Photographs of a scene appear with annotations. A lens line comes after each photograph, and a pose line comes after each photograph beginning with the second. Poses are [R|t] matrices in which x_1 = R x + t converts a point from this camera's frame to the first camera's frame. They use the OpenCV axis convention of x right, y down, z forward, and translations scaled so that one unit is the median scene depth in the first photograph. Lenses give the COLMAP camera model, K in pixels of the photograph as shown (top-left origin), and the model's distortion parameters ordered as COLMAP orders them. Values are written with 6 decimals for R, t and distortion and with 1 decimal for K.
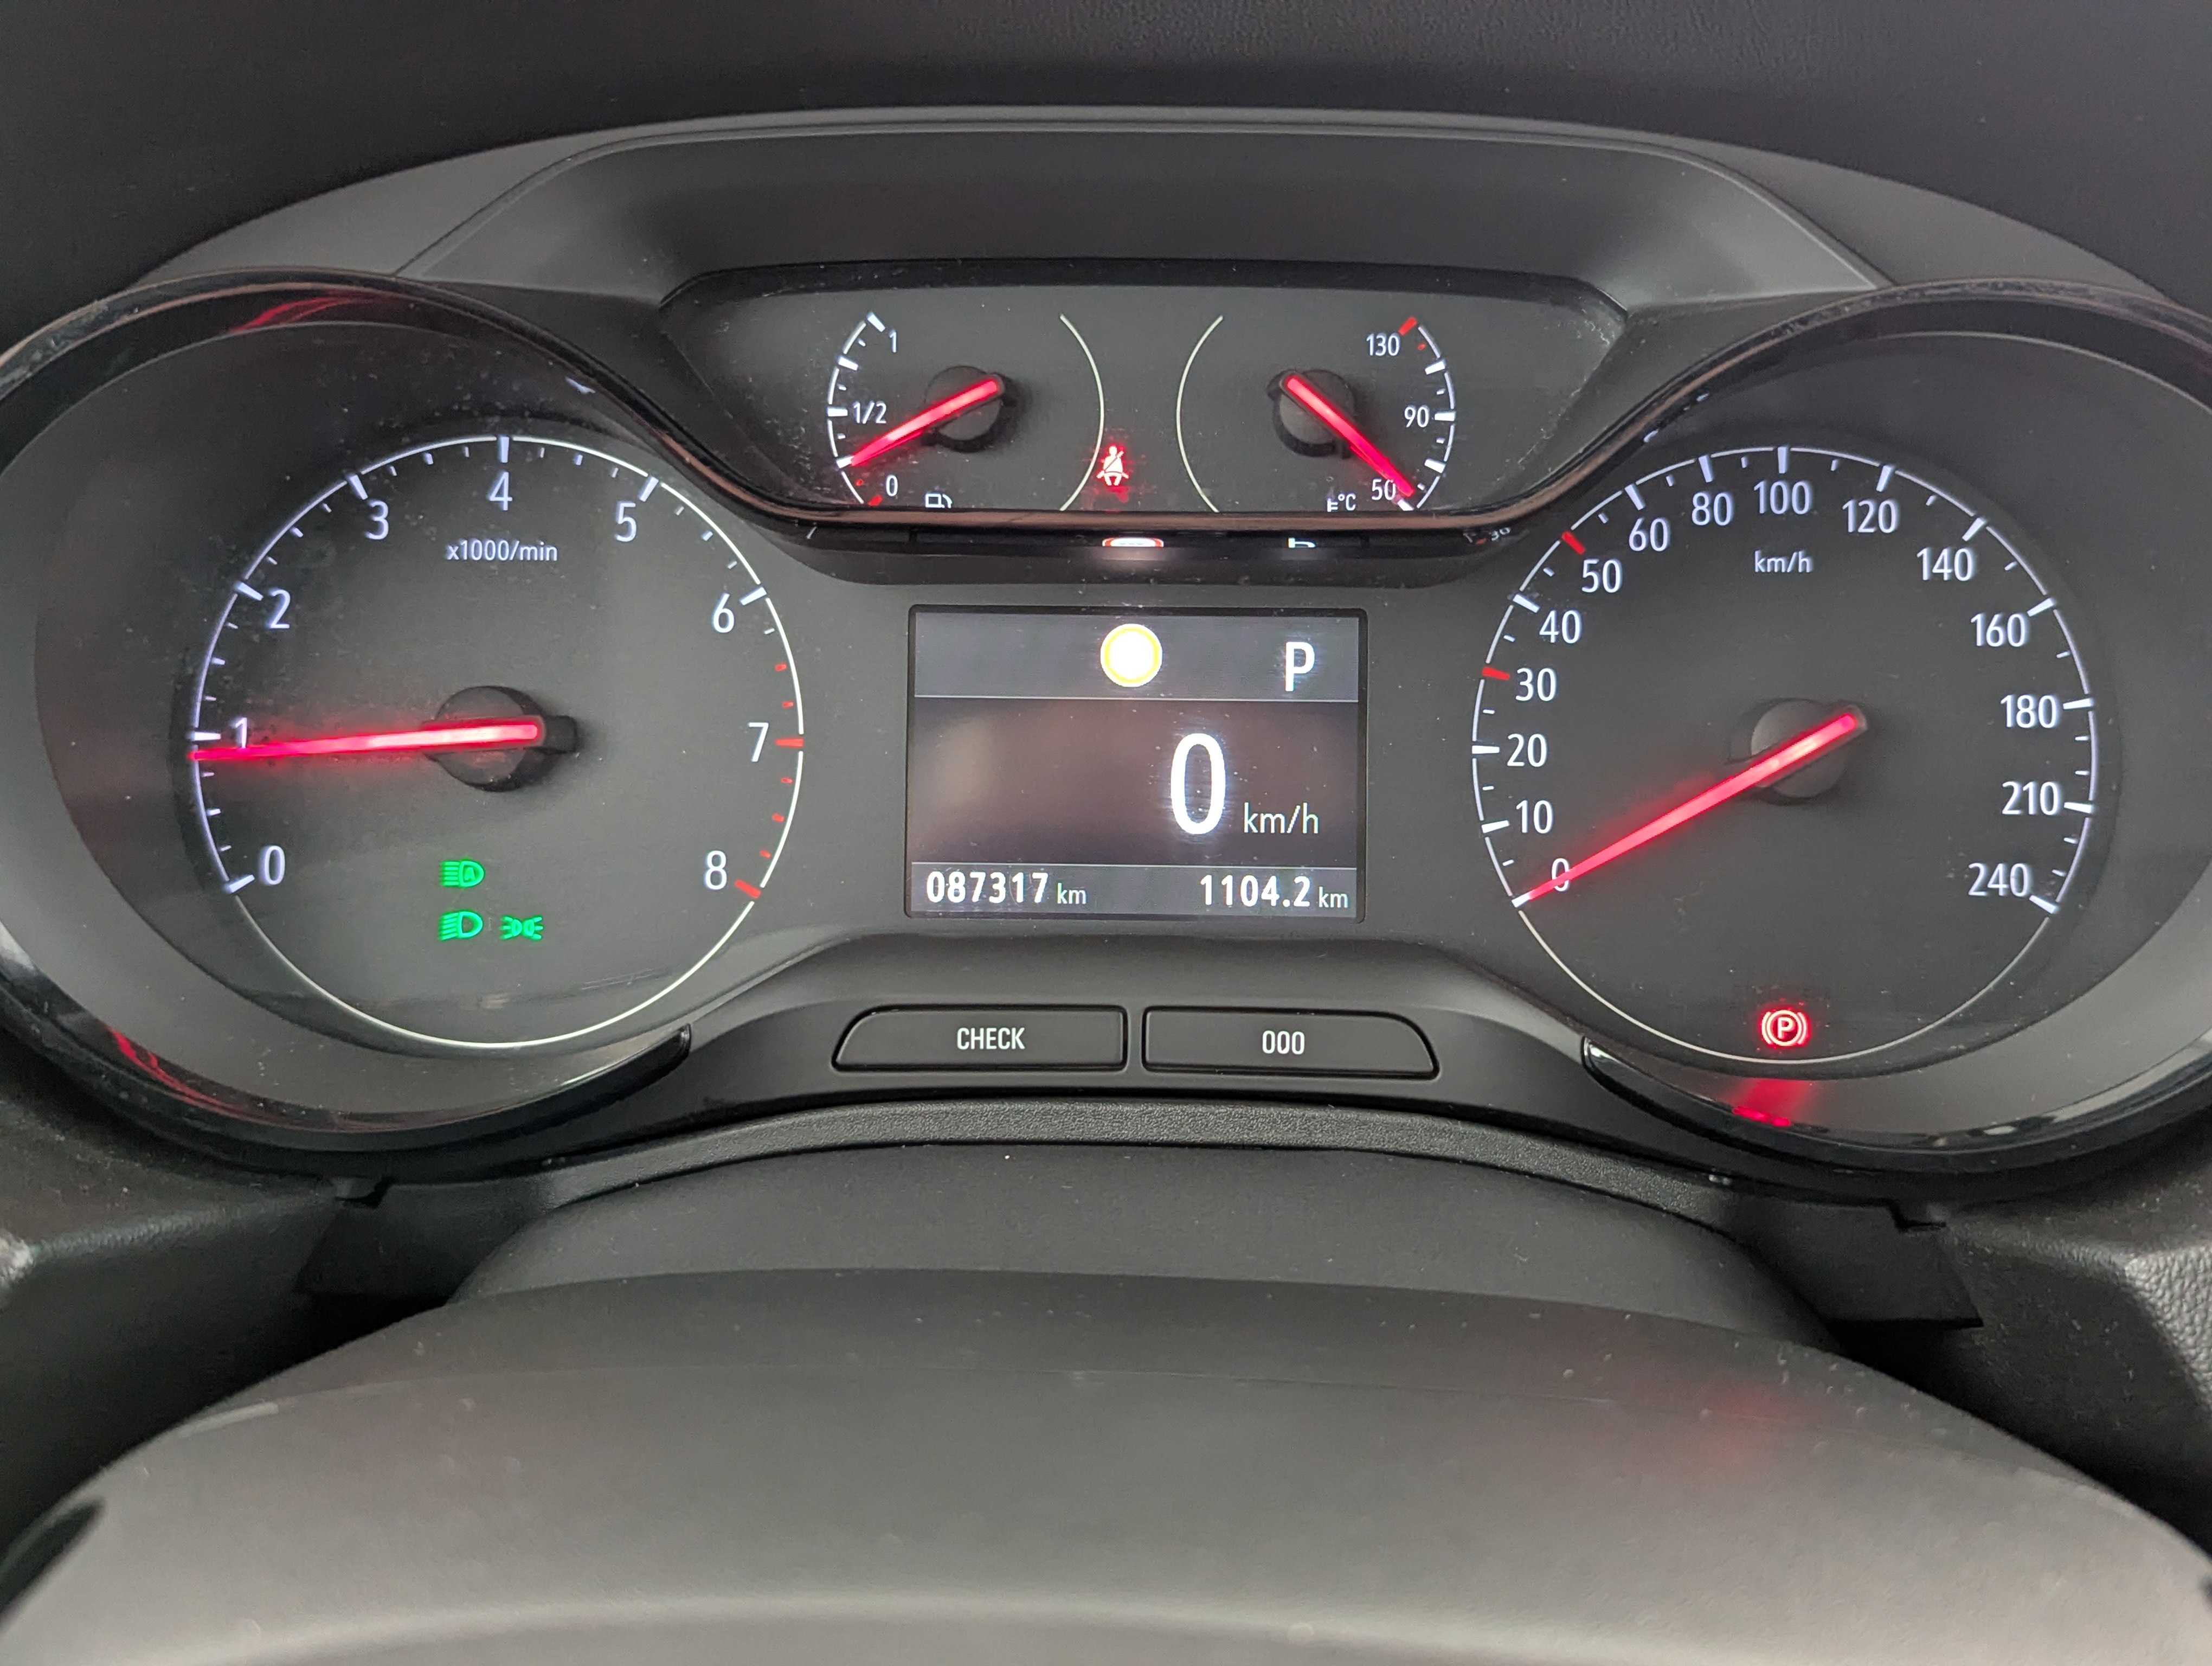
lens RADIAL K [[2056.8, 0, 1106.0], [0, 2056.8, 833.0], [0, 0, 1]] dist [0.036723, -0.078384]
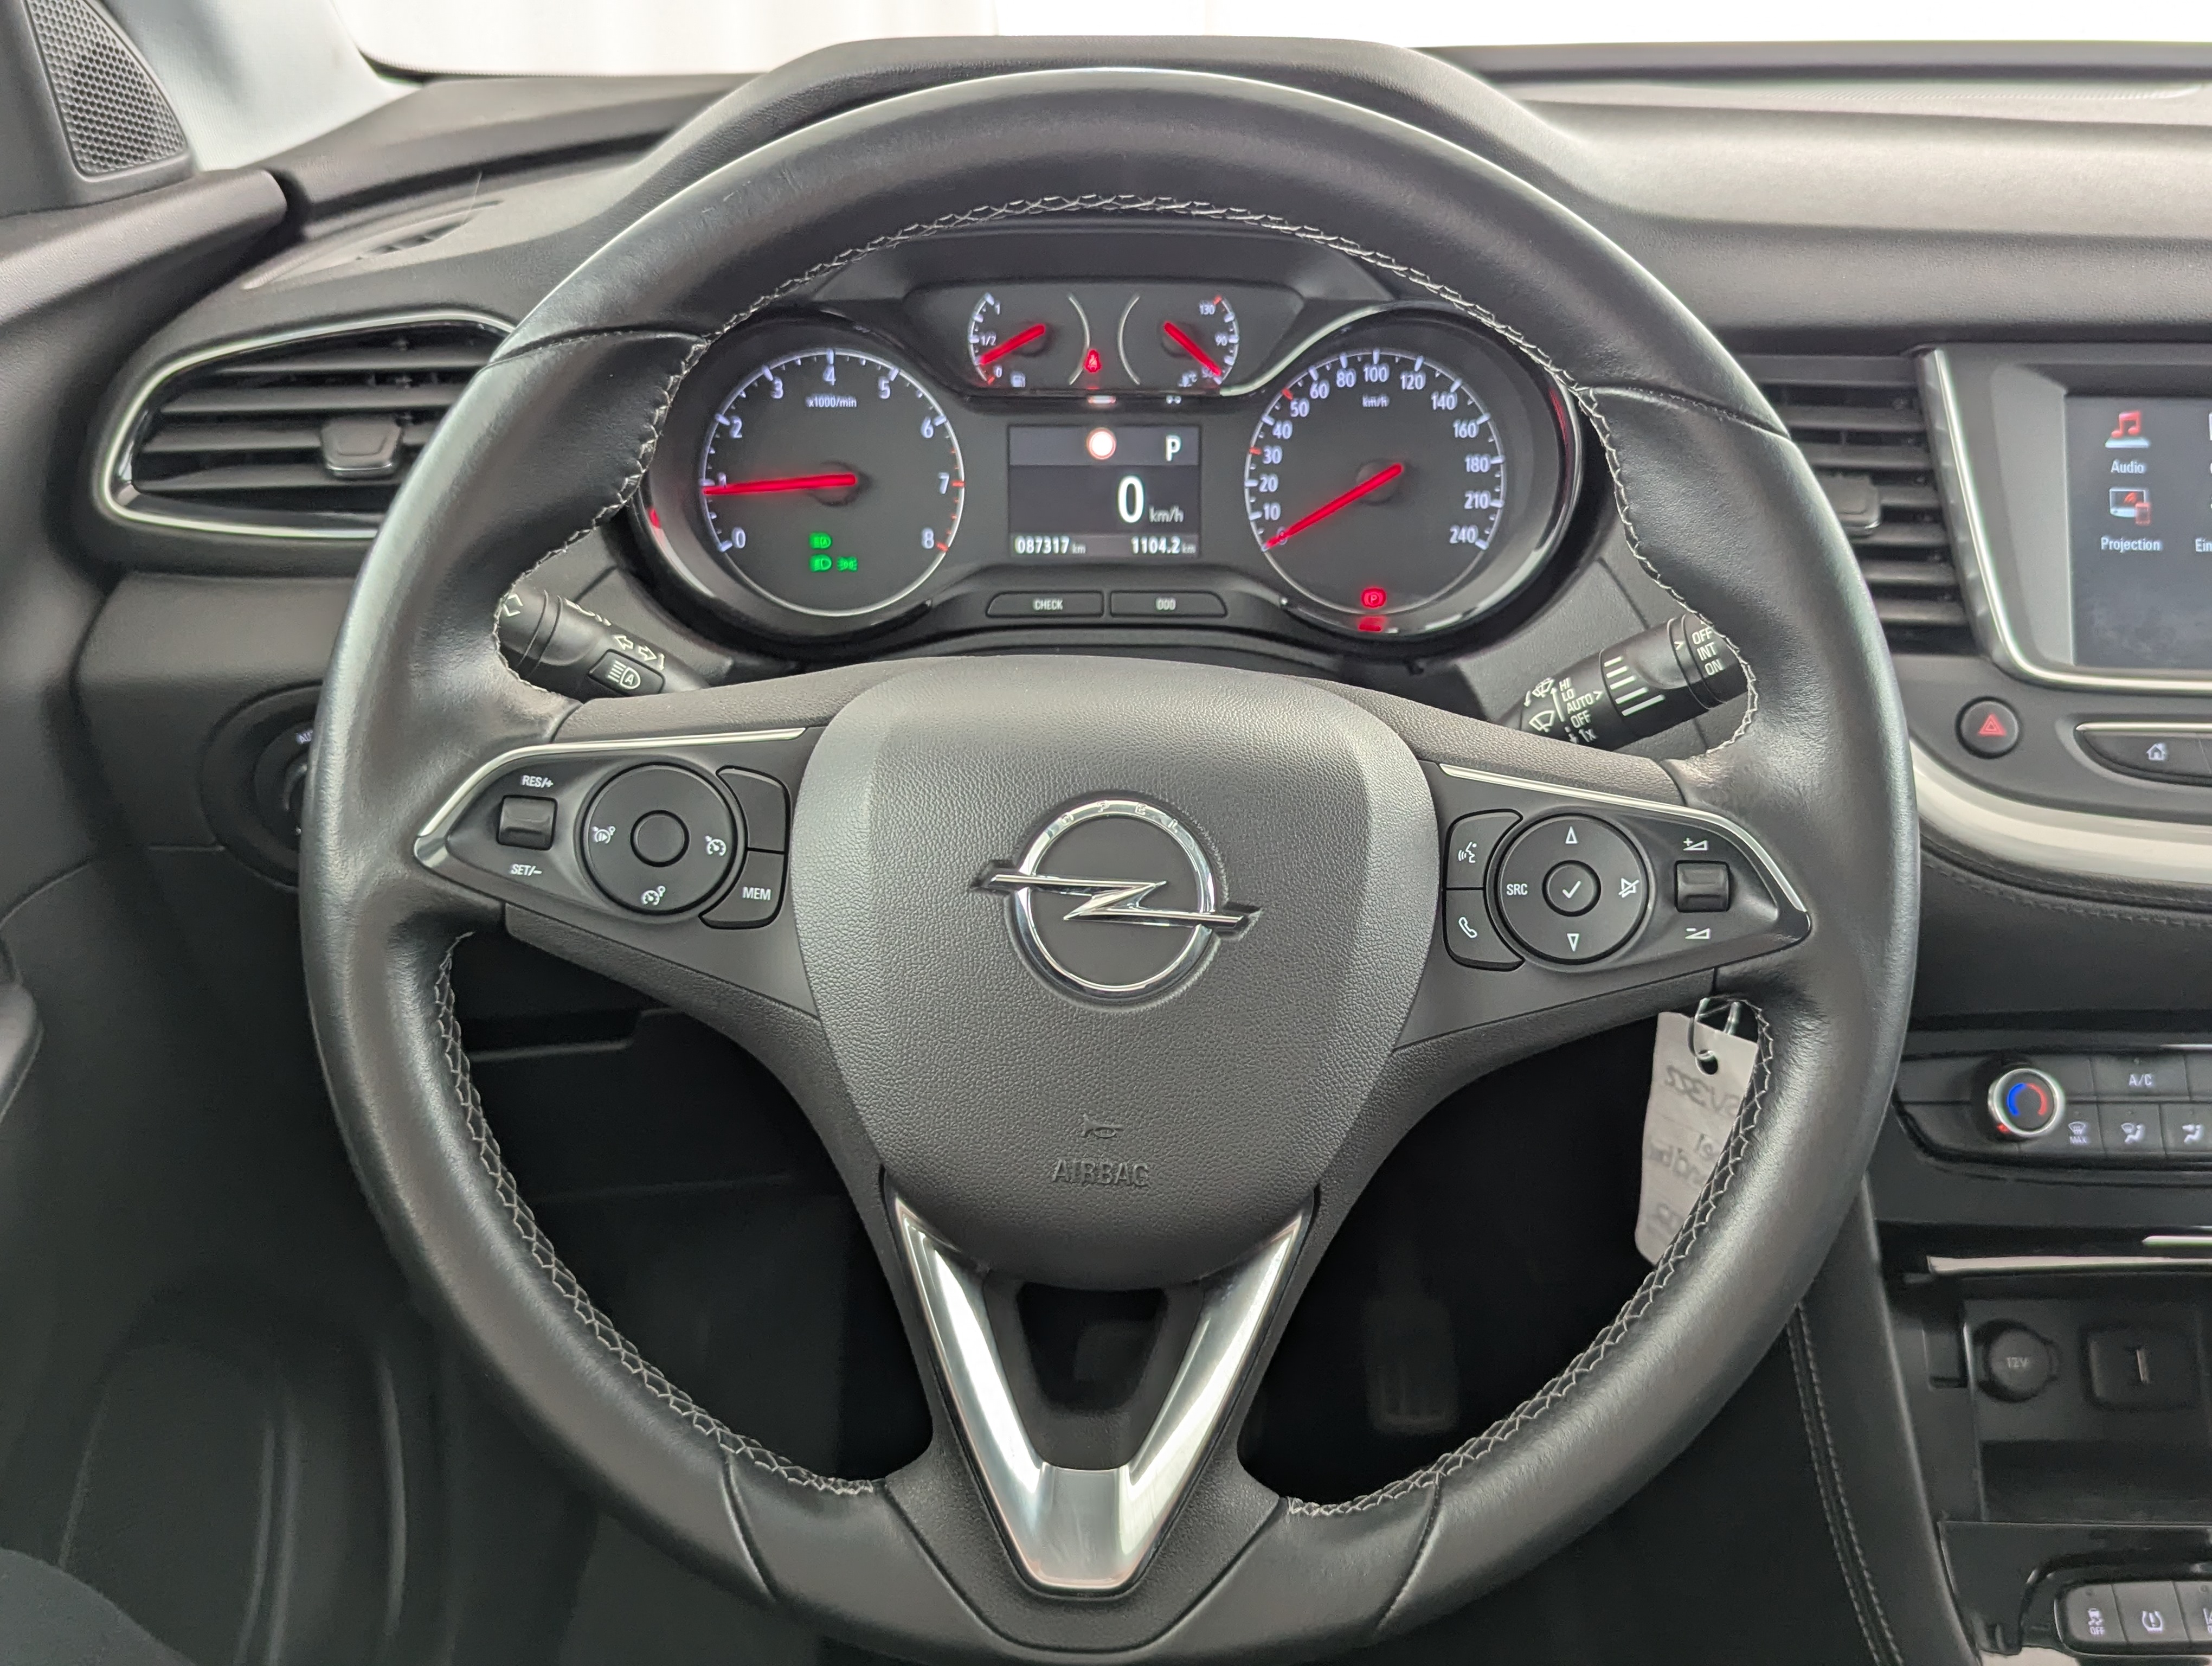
lens RADIAL K [[2145.0, 0, 1143.1], [0, 2145.0, 821.5], [0, 0, 1]] dist [0.153915, -0.490657]
pose [[0.999212, -0.018365, 0.035173, -0.035334], [0.014351, 0.993698, 0.111169, 0.069233], [-0.036993, -0.110577, 0.993179, -1.509198]]
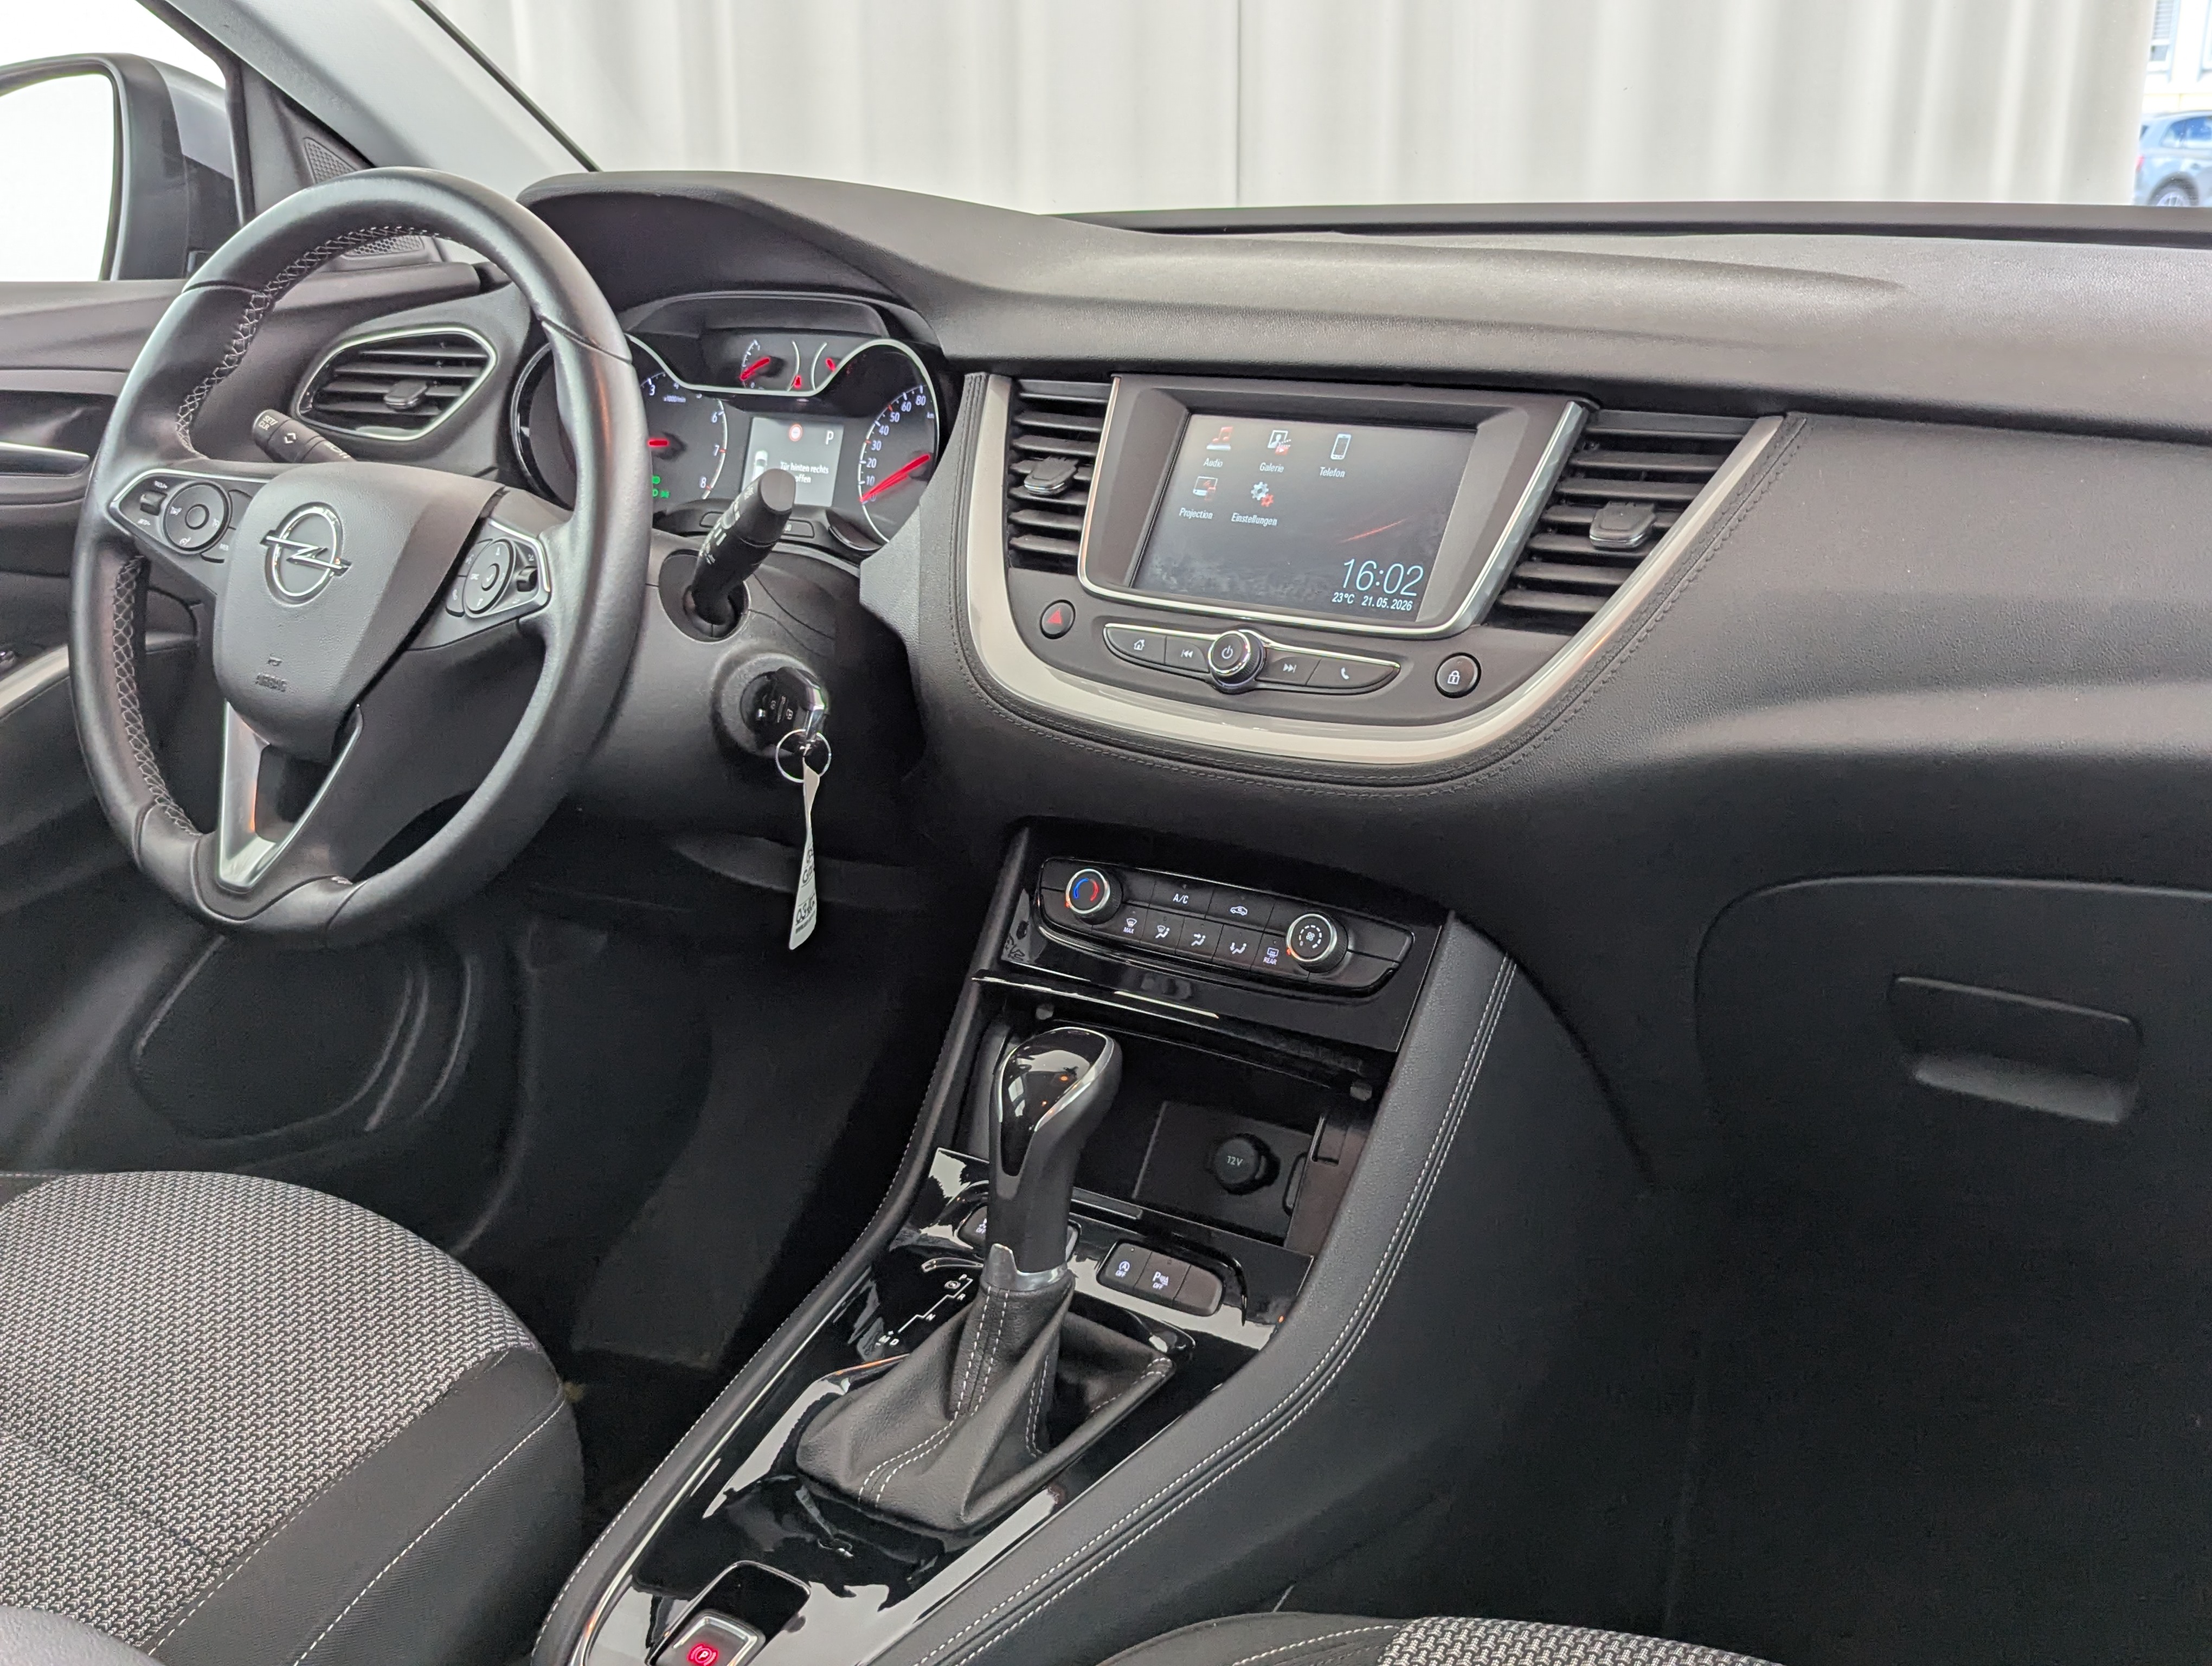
lens RADIAL K [[2056.8, 0, 1106.0], [0, 2056.8, 833.0], [0, 0, 1]] dist [0.036723, -0.078384]
pose [[0.856634, 0.142083, -0.495975, 2.511266], [-0.136275, 0.989503, 0.048095, 0.385768], [0.497602, 0.026389, 0.867004, -2.006038]]
